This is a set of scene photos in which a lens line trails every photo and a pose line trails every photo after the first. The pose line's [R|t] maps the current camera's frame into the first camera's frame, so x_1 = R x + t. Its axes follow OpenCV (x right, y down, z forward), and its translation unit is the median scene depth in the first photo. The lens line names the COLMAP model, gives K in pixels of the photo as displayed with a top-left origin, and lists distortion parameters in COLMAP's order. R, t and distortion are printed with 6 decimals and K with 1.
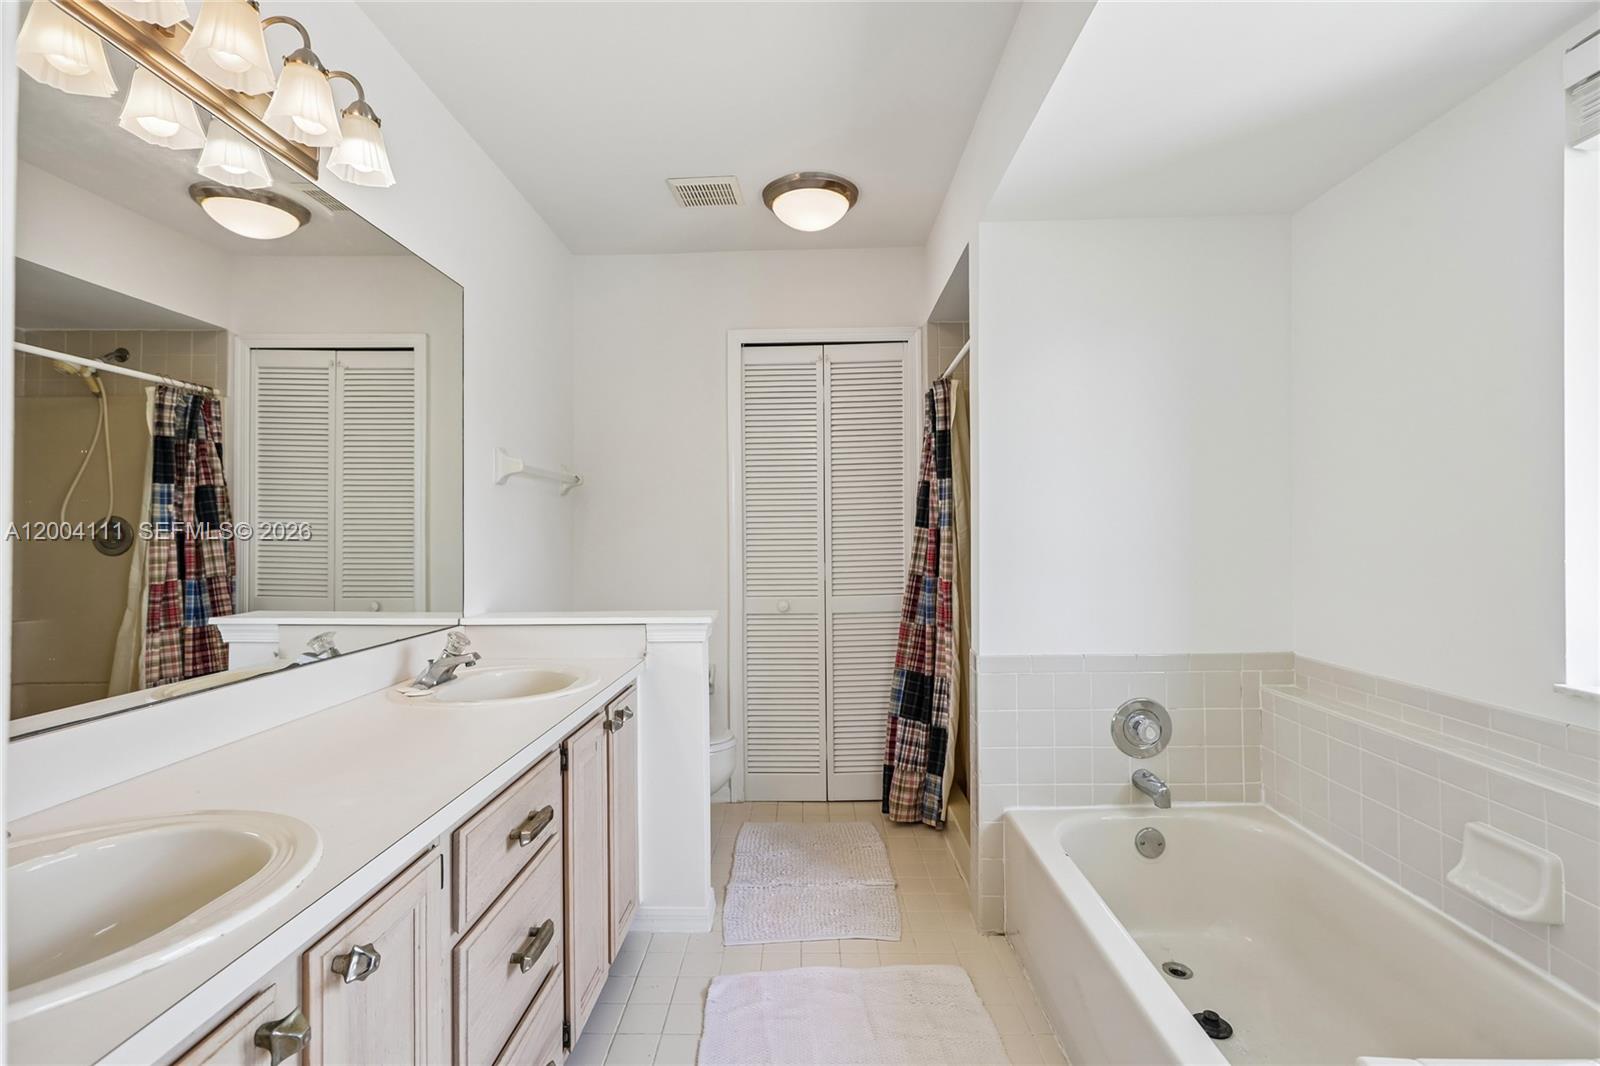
lens RADIAL K [[726.6, 0, 791.1], [0, 726.6, 539.1], [0, 0, 1]] dist [-0.003881, 0.002952]
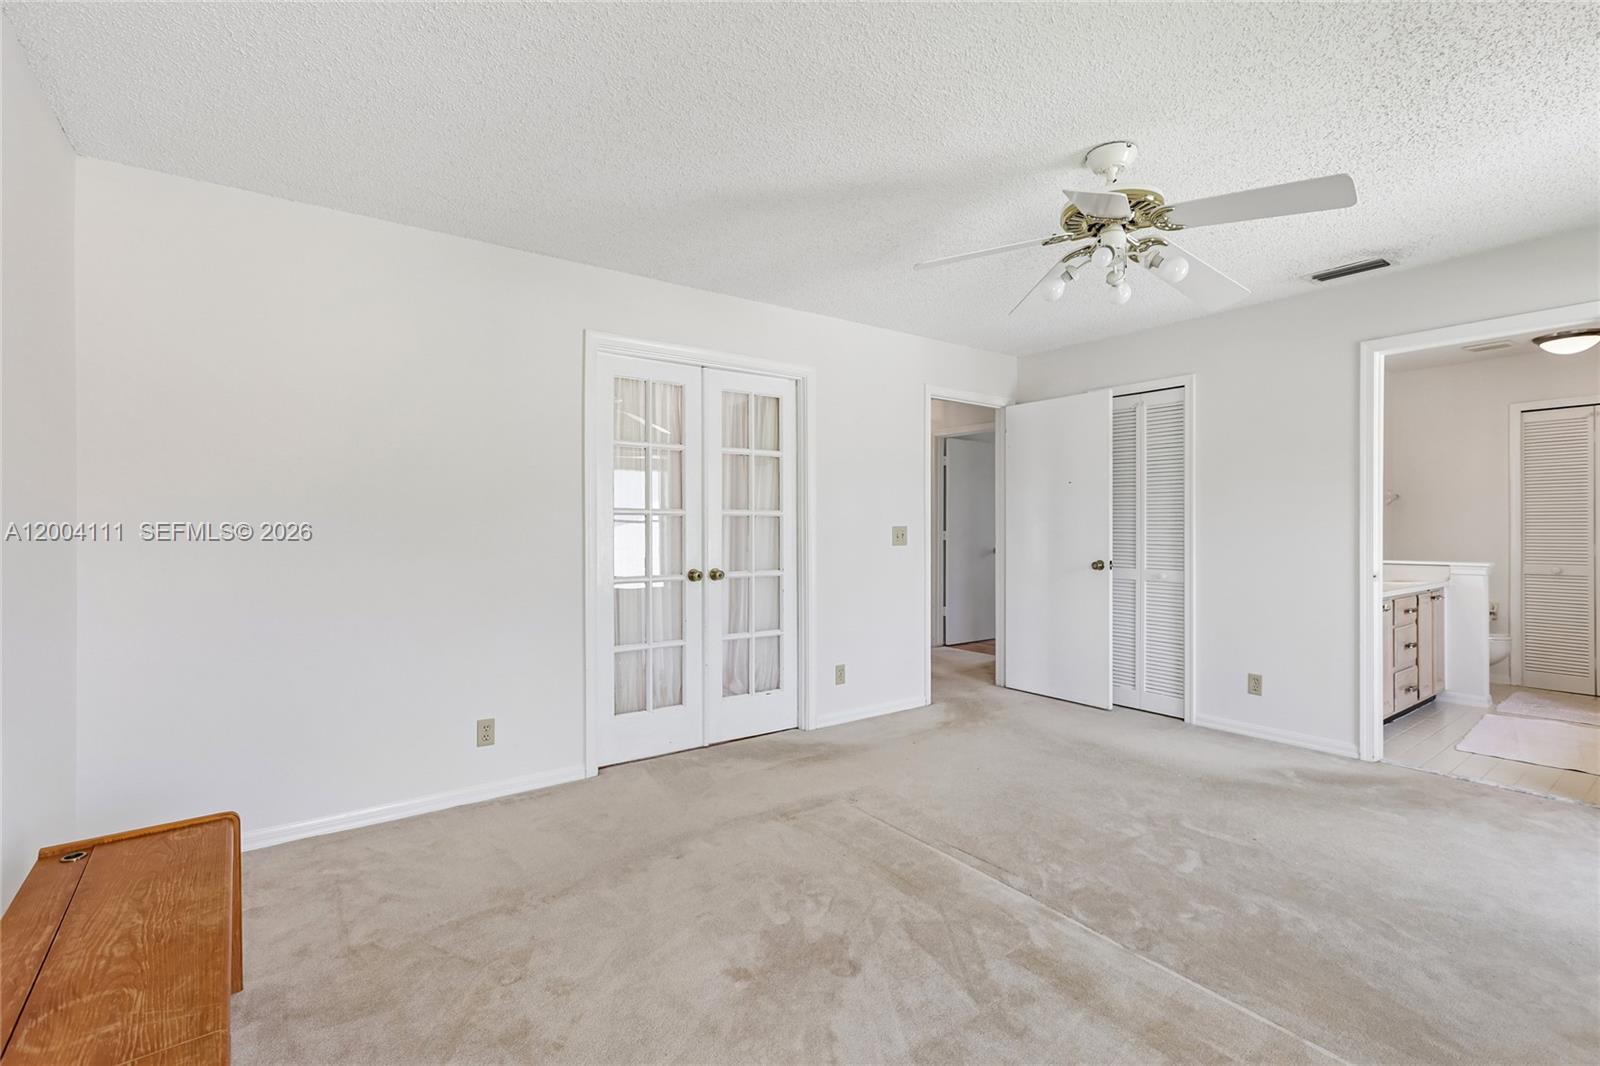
lens RADIAL K [[740.9, 0, 799.7], [0, 740.9, 527.4], [0, 0, 1]] dist [0.000632, 0.001225]
pose [[0.628239, 0.004348, -0.778008, 0.242476], [-0.006326, 0.999980, 0.000480, 0.007888], [0.777995, 0.004620, 0.628254, -1.509936]]
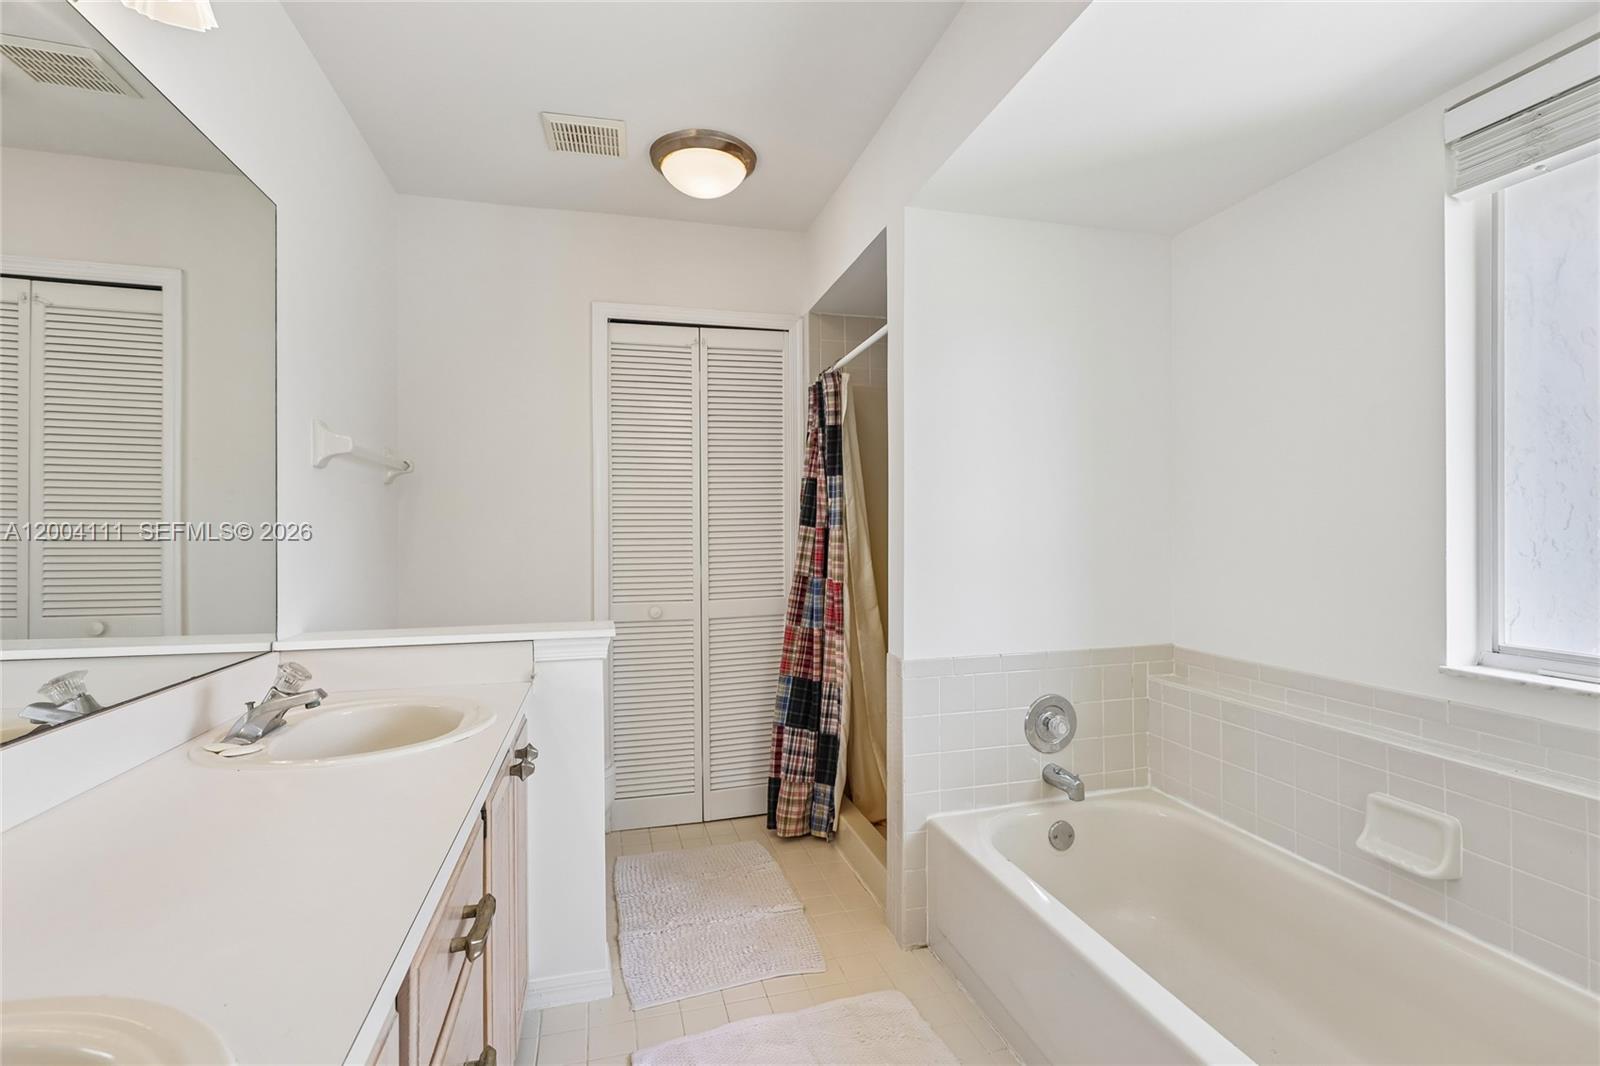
lens RADIAL K [[727.9, 0, 795.6], [0, 727.9, 543.1], [0, 0, 1]] dist [-0.001348, 0.001215]
pose [[0.959456, -0.000663, 0.281856, -0.110793], [-0.000942, 0.999984, 0.005561, 0.000741], [-0.281856, -0.005601, 0.959440, 0.089937]]
